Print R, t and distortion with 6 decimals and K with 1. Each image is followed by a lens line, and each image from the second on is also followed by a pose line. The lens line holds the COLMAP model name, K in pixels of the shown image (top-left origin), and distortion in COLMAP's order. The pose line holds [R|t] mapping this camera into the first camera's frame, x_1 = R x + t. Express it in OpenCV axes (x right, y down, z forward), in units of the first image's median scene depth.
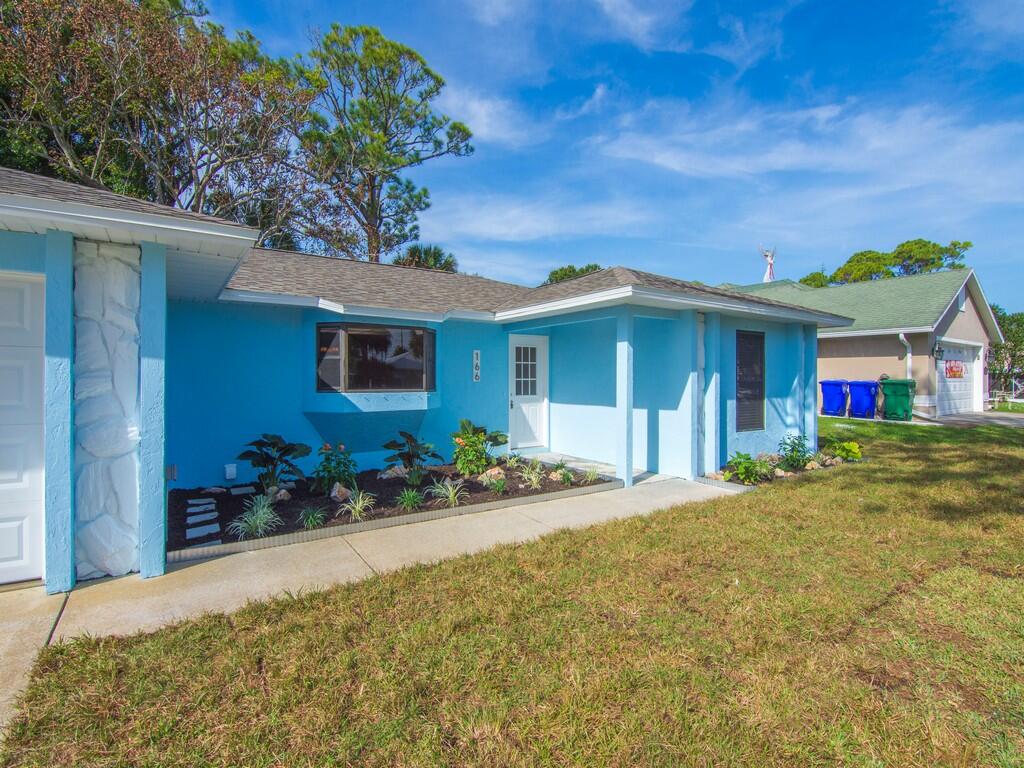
lens RADIAL K [[503.0, 0, 473.8], [0, 503.0, 380.9], [0, 0, 1]] dist [-0.001714, -0.000554]
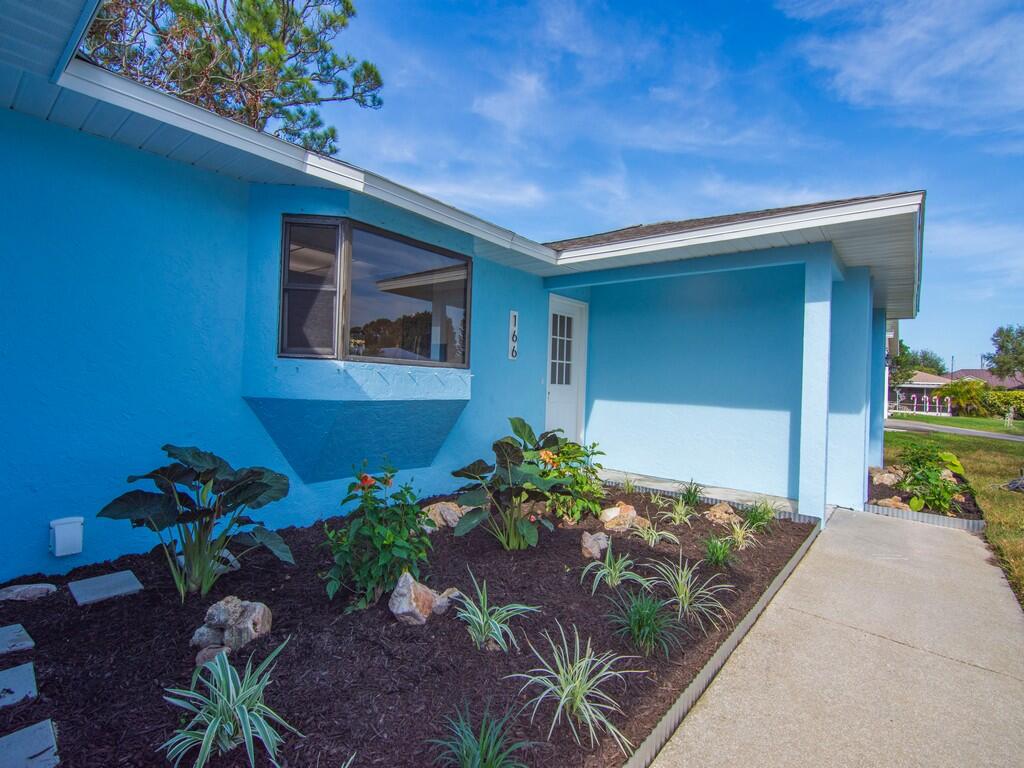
lens RADIAL K [[498.7, 0, 481.1], [0, 498.7, 382.5], [0, 0, 1]] dist [-0.015436, -0.000155]
pose [[0.952921, 0.036877, 0.300968, -0.157591], [-0.038619, 0.999254, -0.000159, 0.022736], [-0.300750, -0.011472, 0.953634, 0.282708]]
